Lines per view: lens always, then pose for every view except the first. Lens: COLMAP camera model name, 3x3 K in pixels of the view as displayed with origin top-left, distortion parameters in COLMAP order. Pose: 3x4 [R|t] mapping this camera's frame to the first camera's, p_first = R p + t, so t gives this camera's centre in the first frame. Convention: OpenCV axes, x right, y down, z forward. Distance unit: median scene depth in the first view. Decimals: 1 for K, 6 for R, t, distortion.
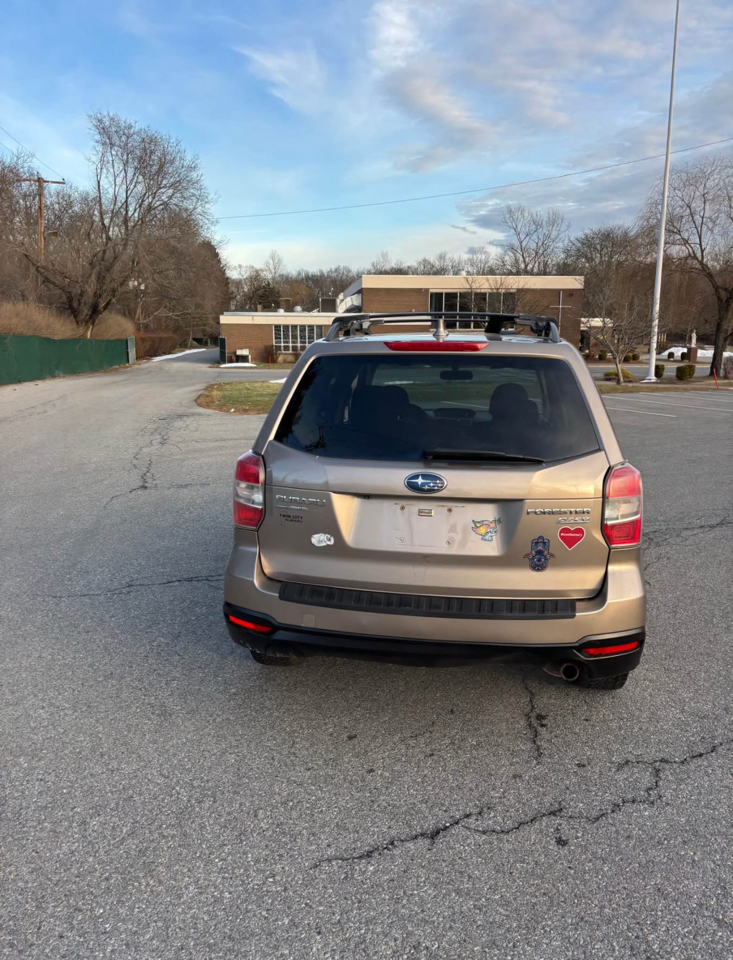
lens RADIAL K [[736.1, 0, 374.6], [0, 736.1, 469.7], [0, 0, 1]] dist [0.048783, -0.046569]
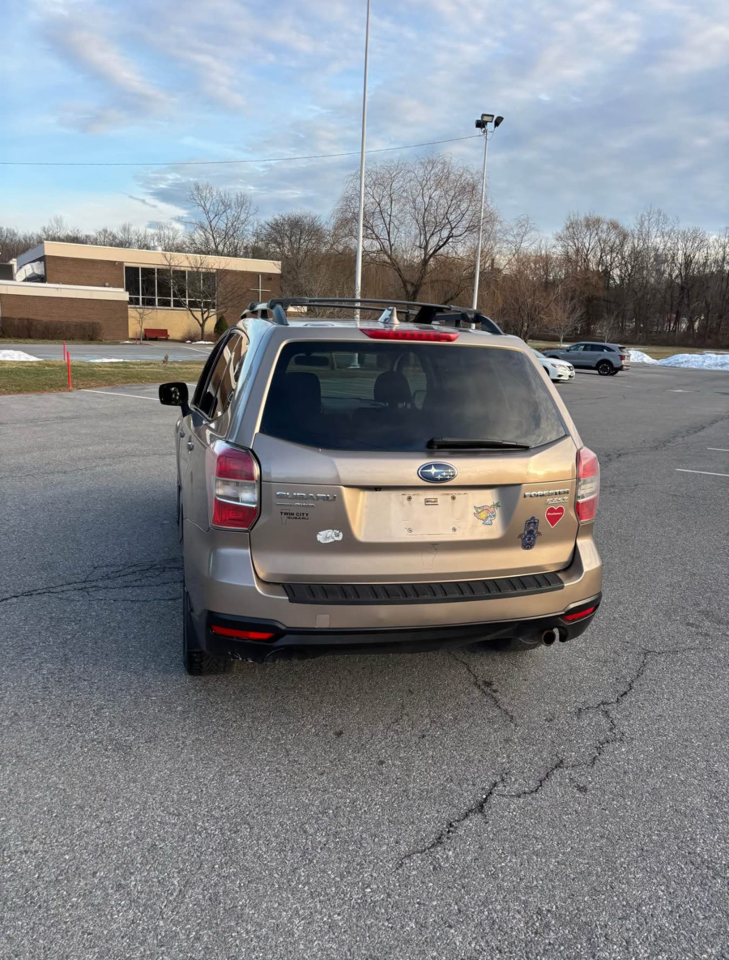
lens RADIAL K [[730.0, 0, 372.1], [0, 730.0, 477.7], [0, 0, 1]] dist [0.048835, -0.050343]
pose [[0.917923, -0.045432, 0.394150, -0.373010], [0.030893, 0.998591, 0.043157, -0.019043], [-0.395555, -0.027439, 0.918032, 0.102048]]
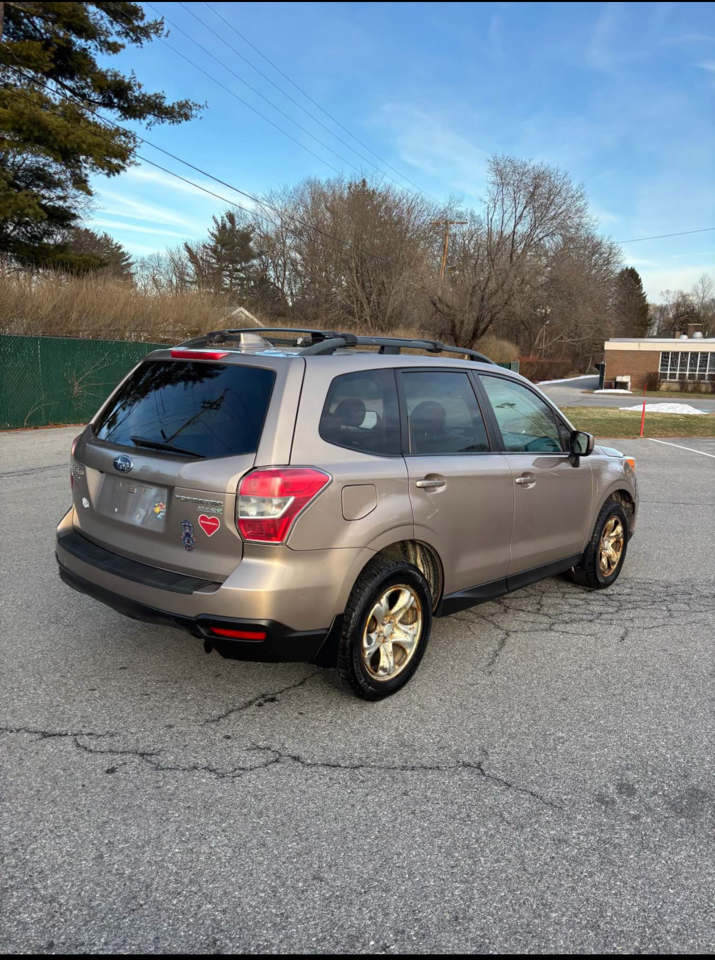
lens RADIAL K [[719.6, 0, 361.5], [0, 719.6, 481.9], [0, 0, 1]] dist [0.041972, -0.041669]
pose [[0.843175, 0.112871, -0.525658, 0.942524], [-0.120353, 0.992528, 0.020069, -0.021975], [0.523996, 0.046343, 0.850459, 0.170563]]
